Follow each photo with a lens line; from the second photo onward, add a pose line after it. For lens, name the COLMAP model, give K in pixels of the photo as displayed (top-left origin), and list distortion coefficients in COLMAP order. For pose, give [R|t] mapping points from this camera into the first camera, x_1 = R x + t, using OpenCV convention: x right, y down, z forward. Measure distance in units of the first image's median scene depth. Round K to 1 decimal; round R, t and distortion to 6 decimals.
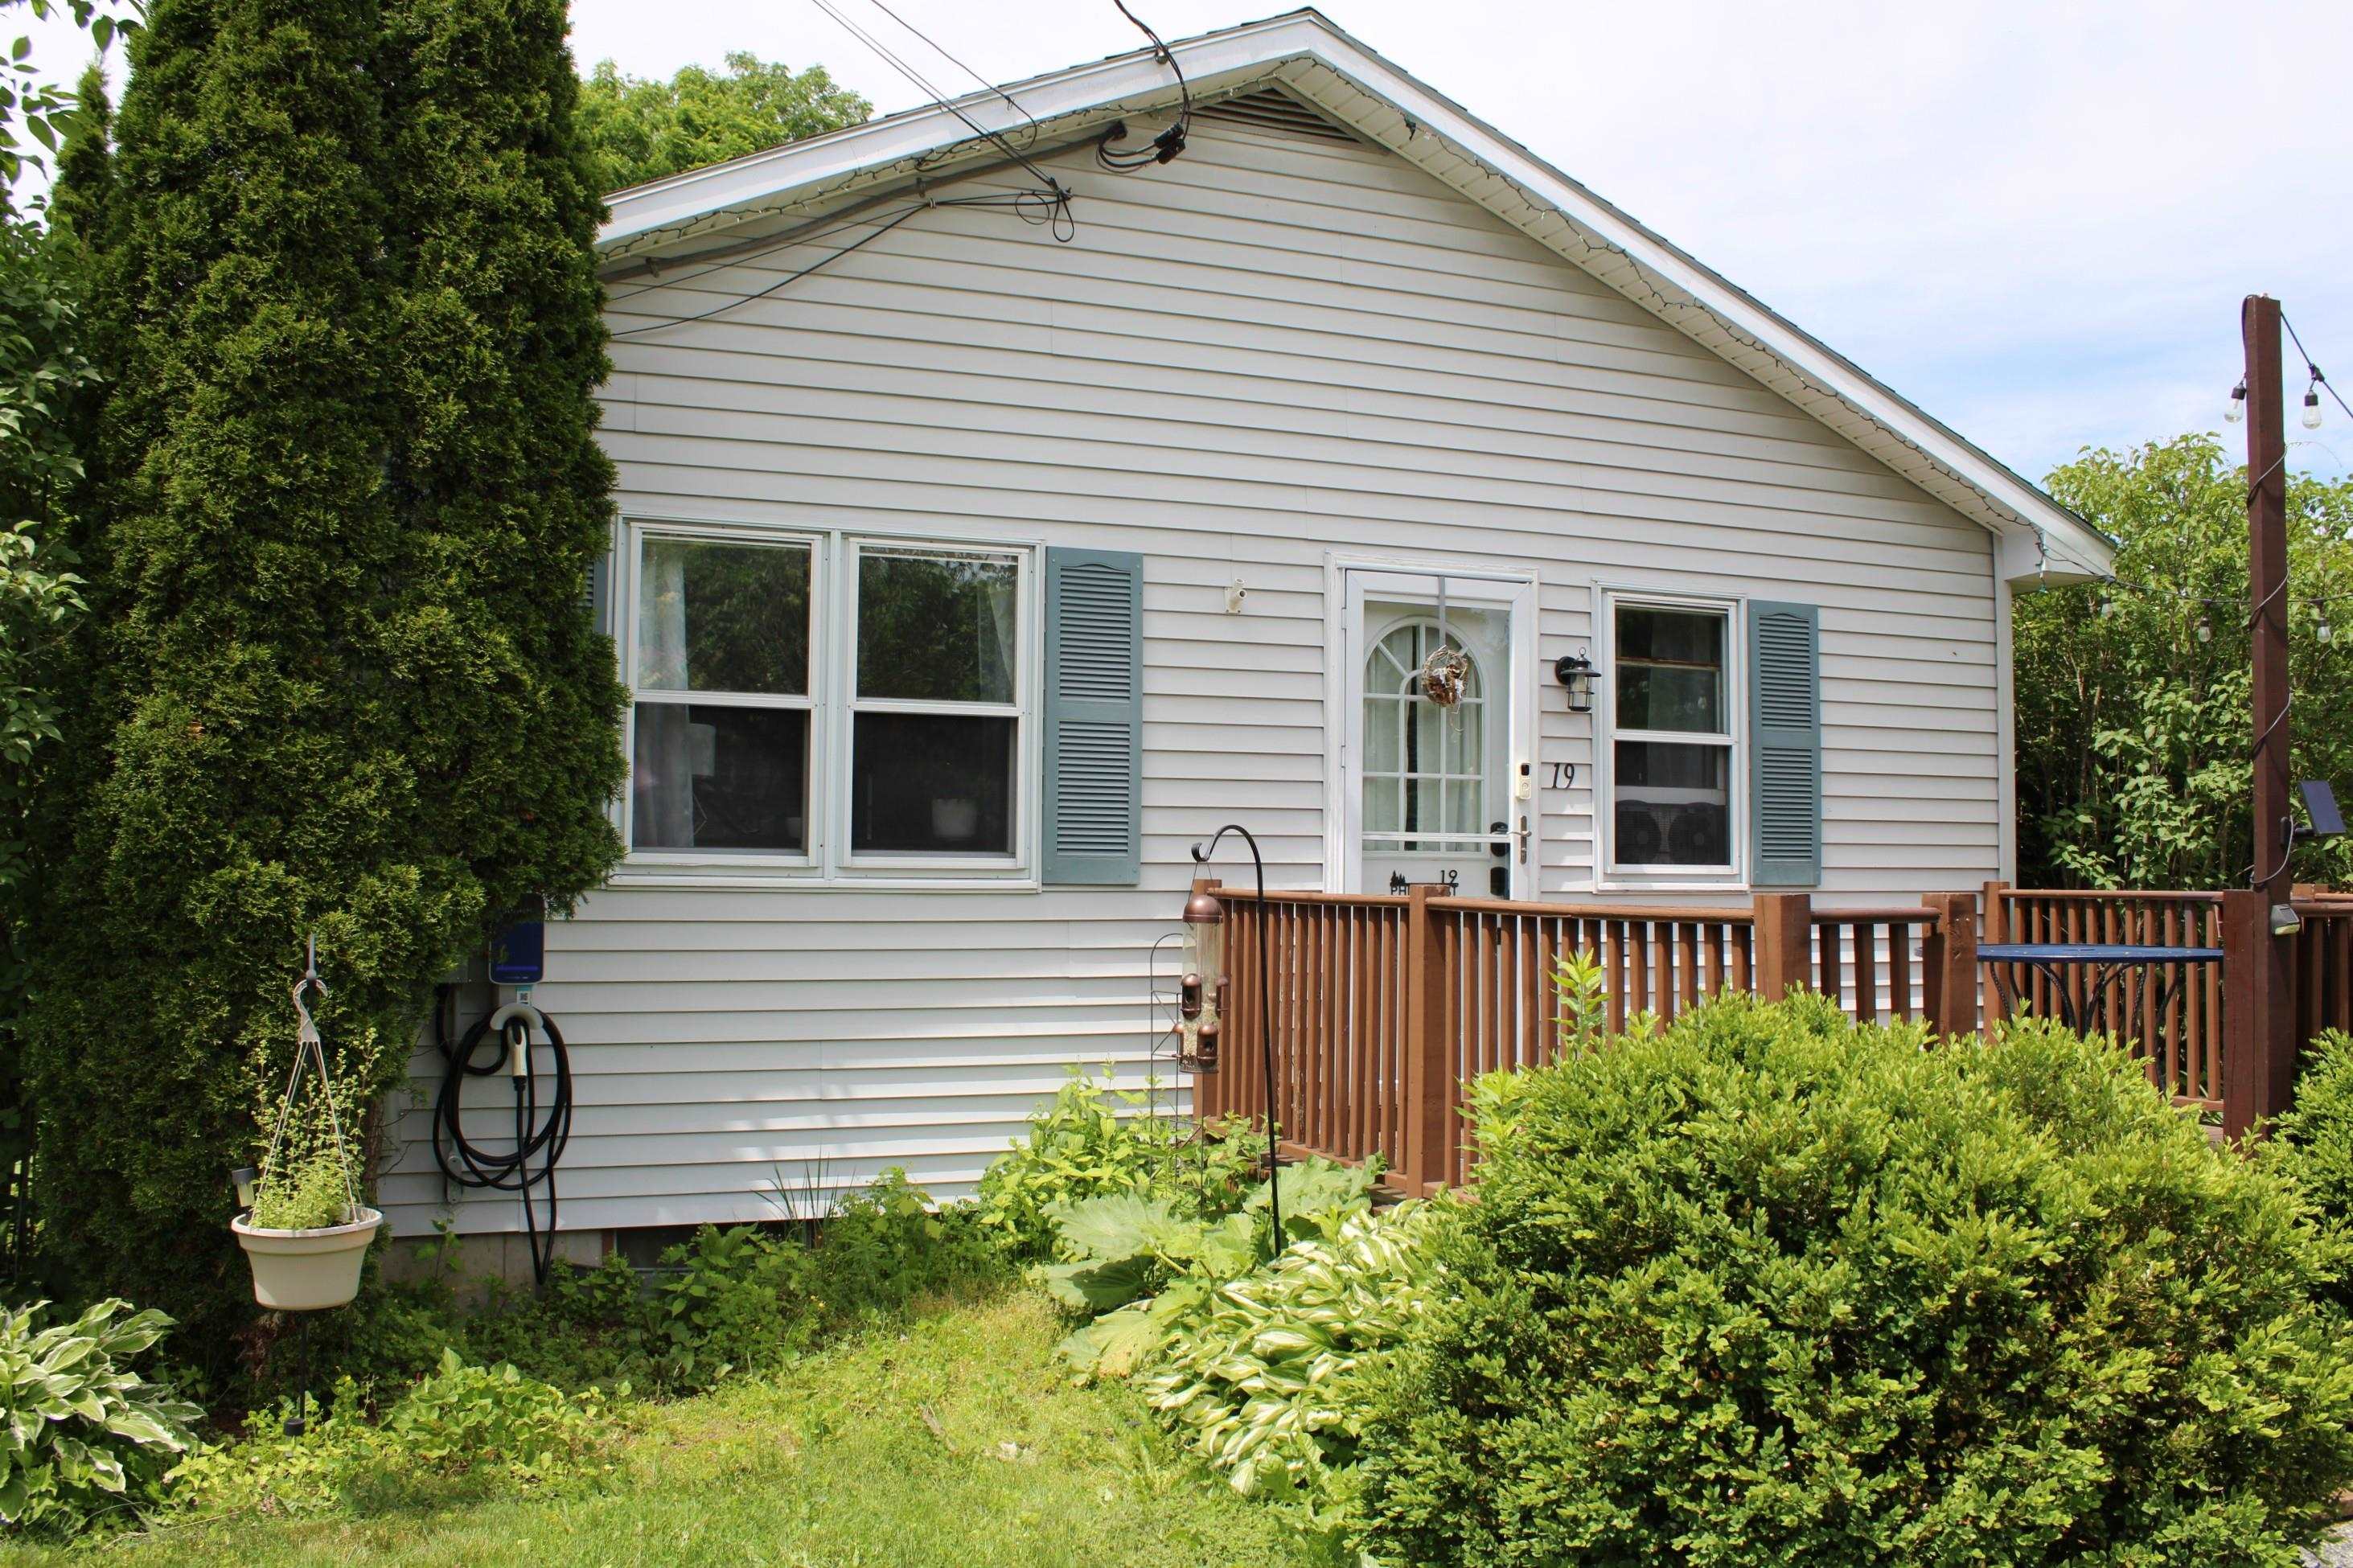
lens RADIAL K [[1948.2, 0, 1175.4], [0, 1948.2, 725.1], [0, 0, 1]] dist [-0.008999, -0.002398]
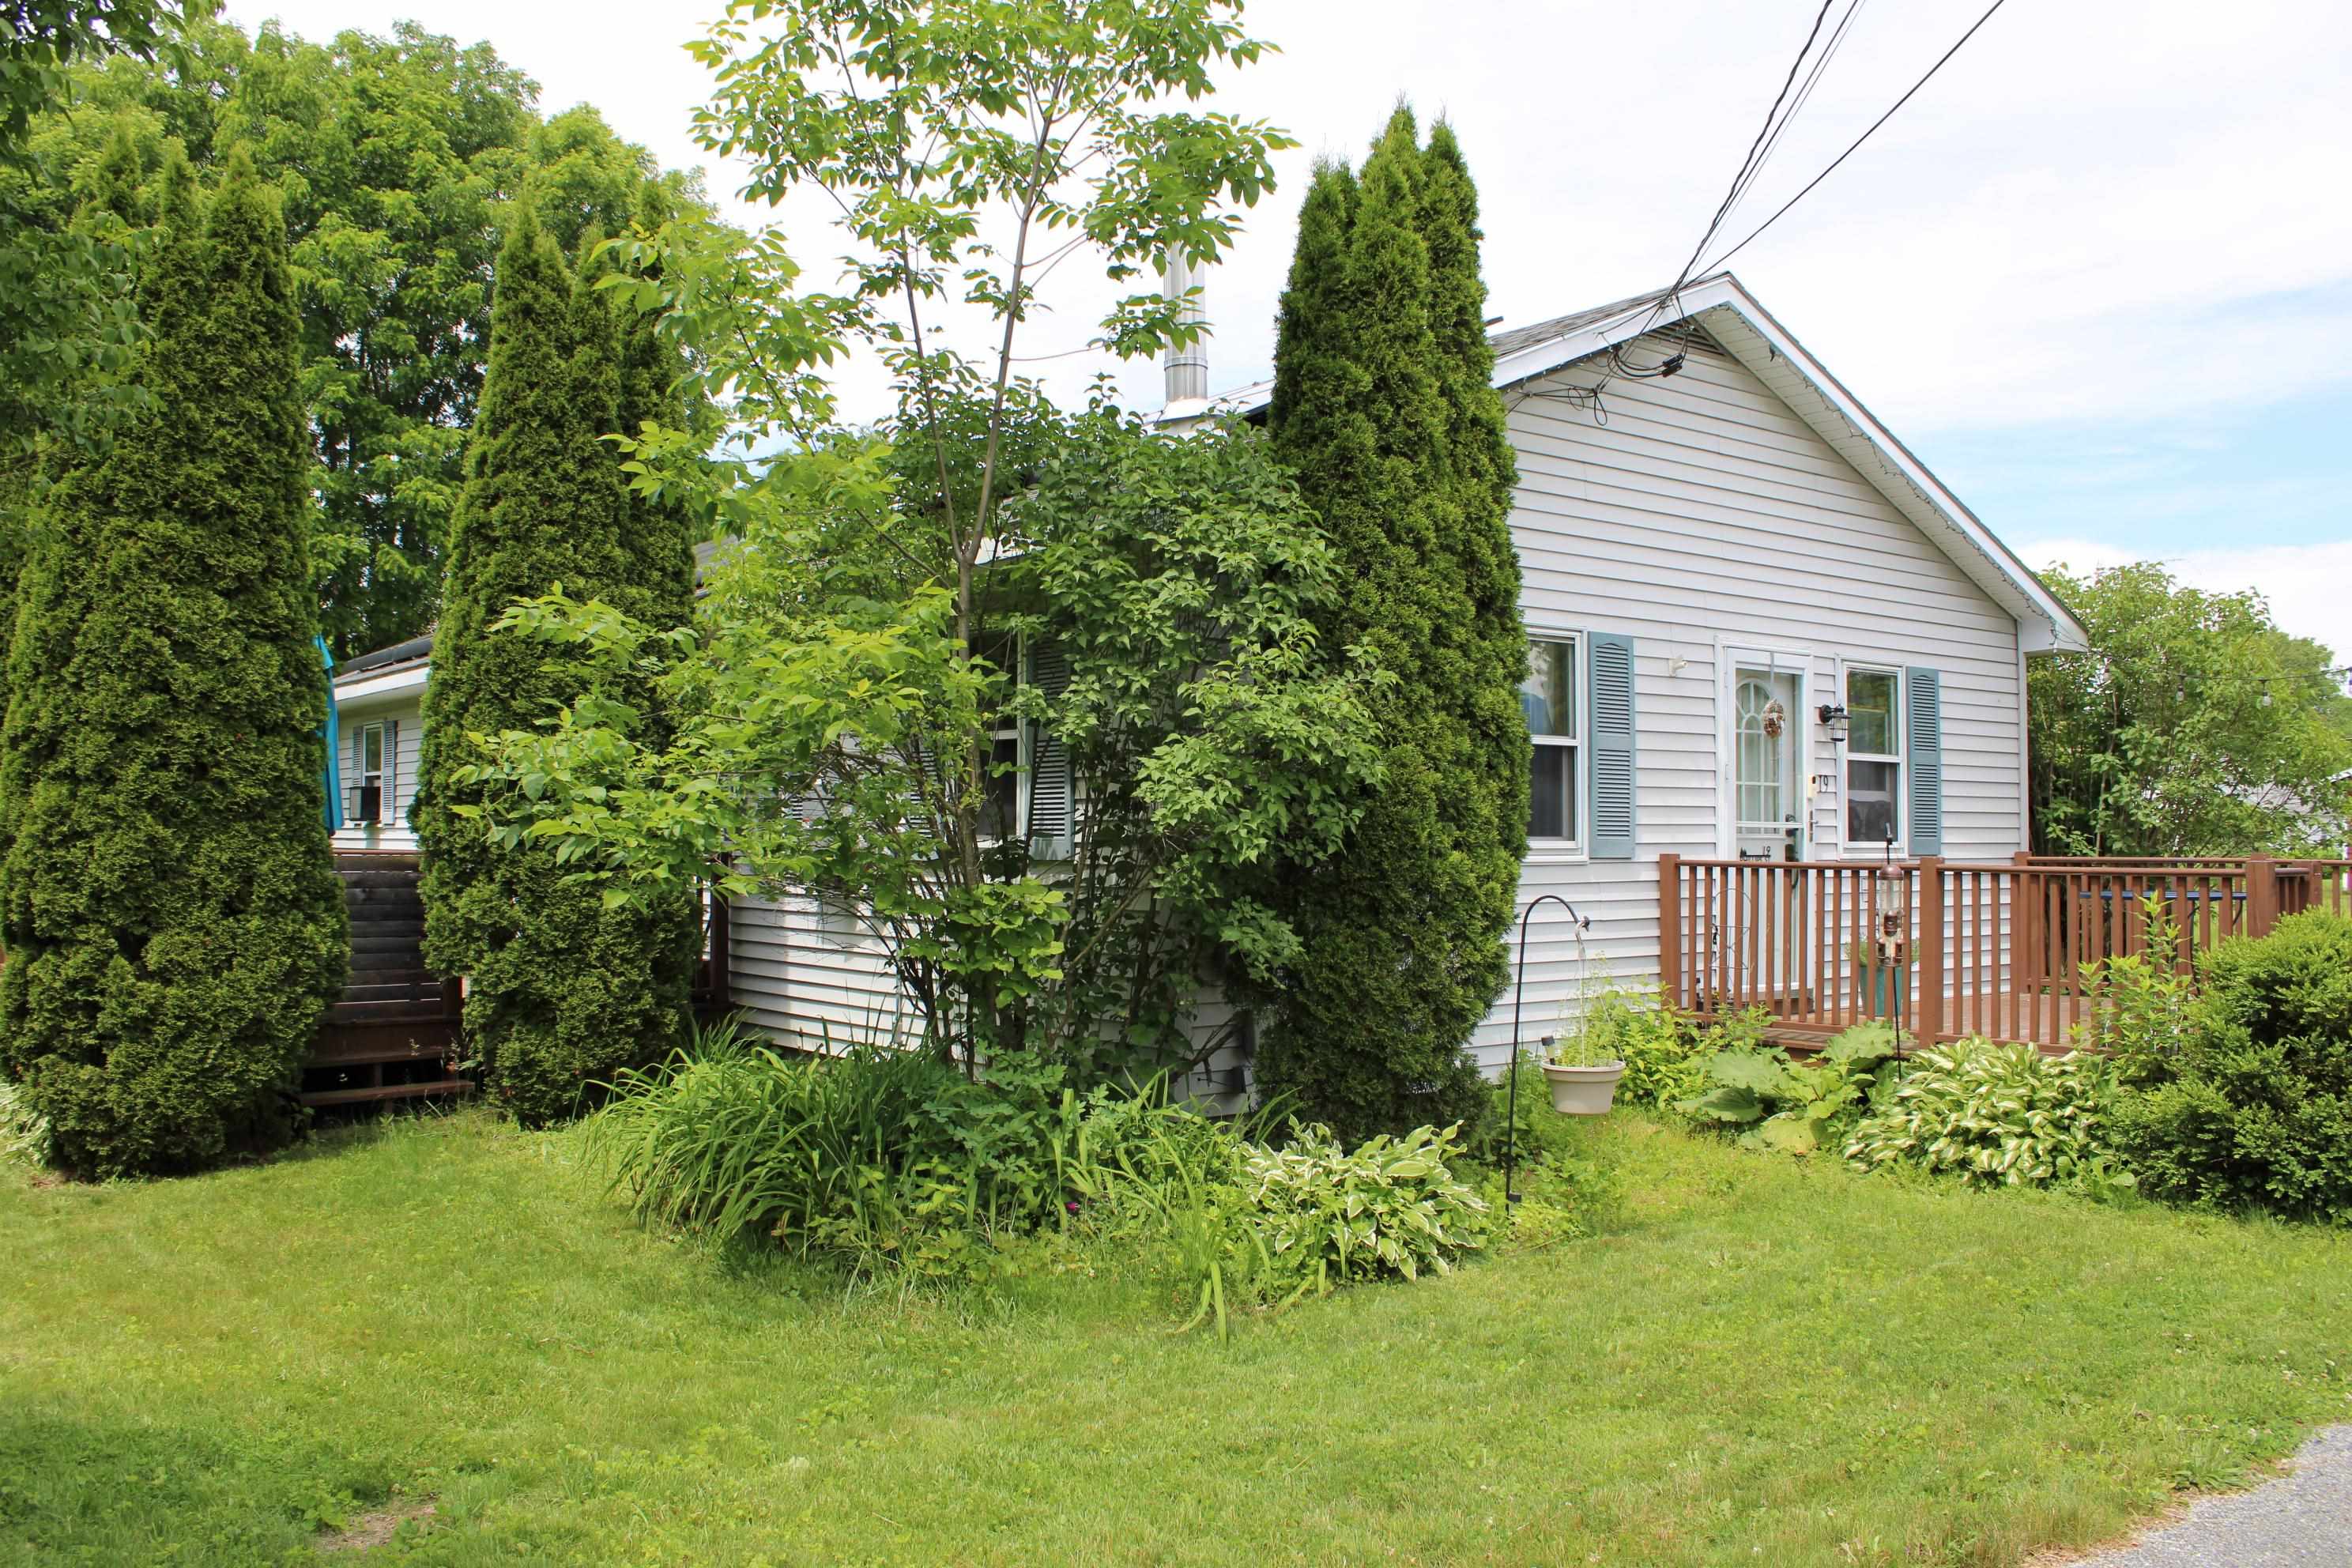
lens RADIAL K [[1940.1, 0, 1176.0], [0, 1940.1, 784.0], [0, 0, 1]] dist [-0.026557, -0.000309]
pose [[0.958486, -0.000738, 0.285138, -0.711193], [-0.011177, 0.999131, 0.040159, -0.028279], [-0.284920, -0.041679, 0.957645, -0.296822]]
